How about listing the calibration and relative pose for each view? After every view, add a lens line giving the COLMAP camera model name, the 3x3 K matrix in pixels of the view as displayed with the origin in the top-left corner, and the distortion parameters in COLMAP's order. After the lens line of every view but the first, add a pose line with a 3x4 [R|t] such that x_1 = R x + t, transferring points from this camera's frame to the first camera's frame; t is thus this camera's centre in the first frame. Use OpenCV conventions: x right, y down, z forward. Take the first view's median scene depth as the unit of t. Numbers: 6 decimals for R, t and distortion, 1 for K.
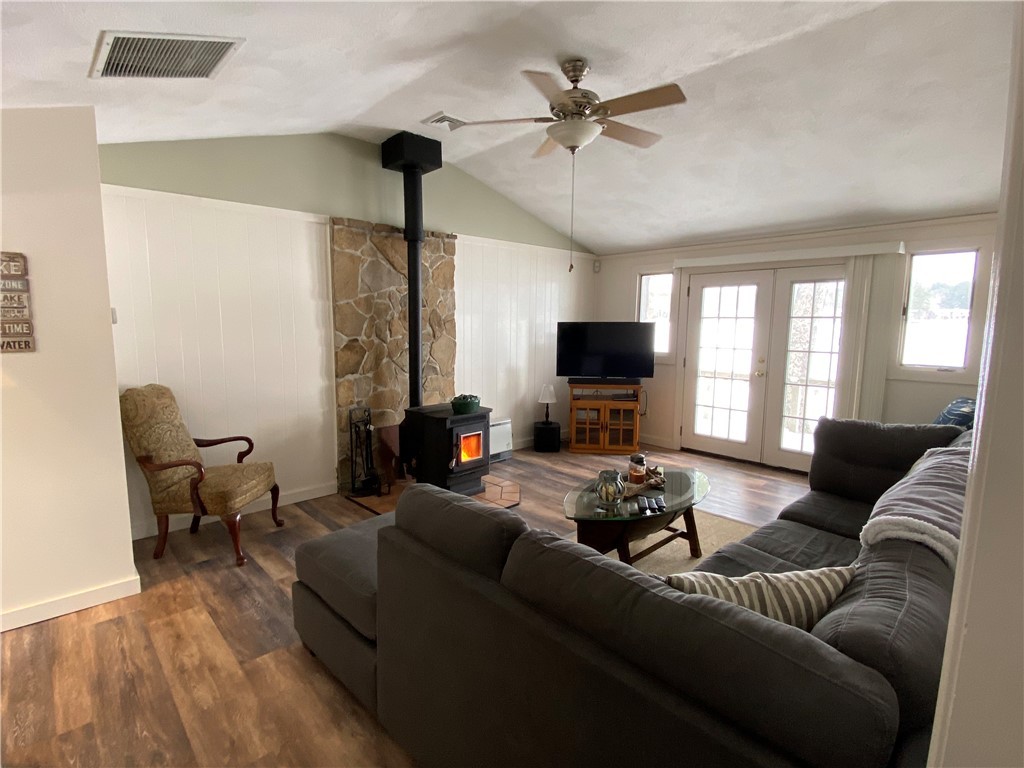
lens RADIAL K [[508.5, 0, 508.2], [0, 508.5, 383.5], [0, 0, 1]] dist [0.036381, -0.004199]
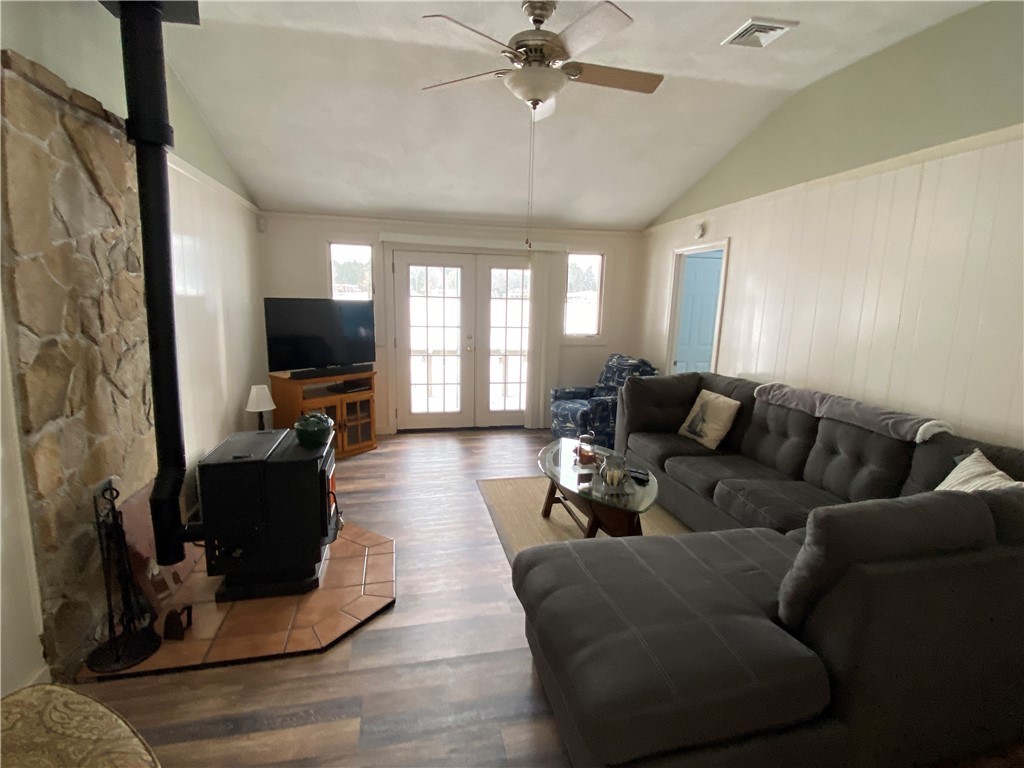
lens RADIAL K [[508.5, 0, 505.7], [0, 508.5, 379.2], [0, 0, 1]] dist [0.036381, -0.004199]
pose [[0.520518, -0.130580, 0.843807, -0.440752], [0.090610, 0.991104, 0.097479, -0.057064], [-0.849030, 0.025718, 0.527719, 0.386041]]
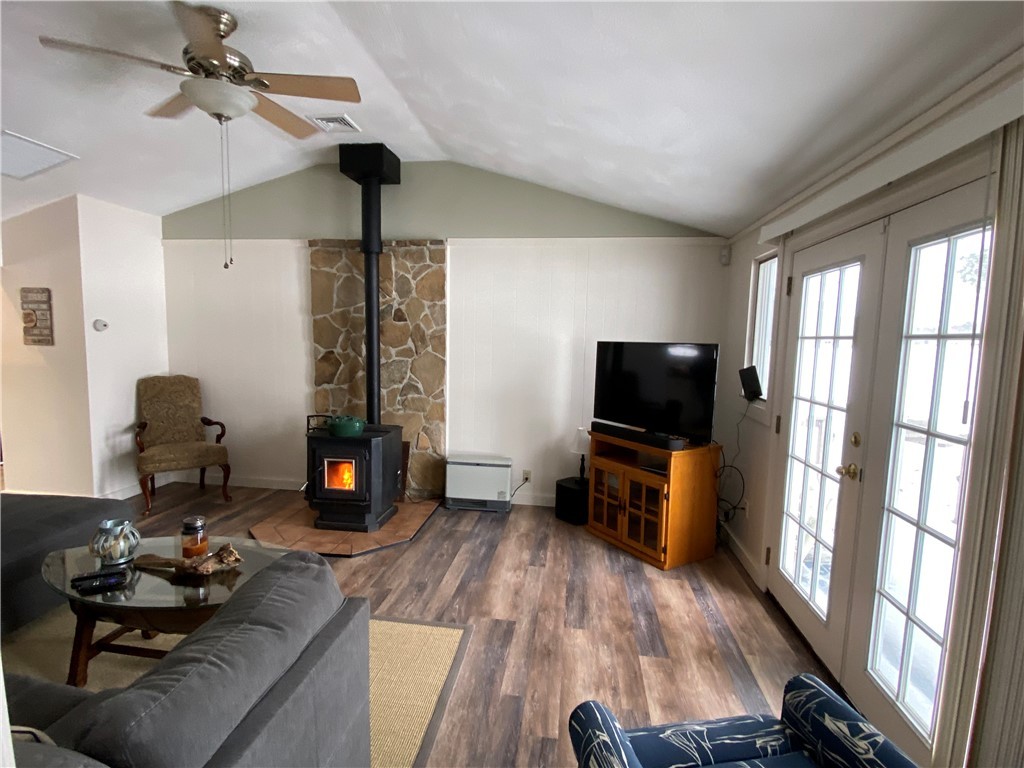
lens RADIAL K [[508.5, 0, 507.1], [0, 508.5, 379.3], [0, 0, 1]] dist [0.036381, -0.004199]
pose [[0.630740, 0.074170, -0.772441, 0.688701], [-0.116570, 0.993182, 0.000180, -0.065537], [0.767188, 0.089930, 0.635086, 0.559066]]
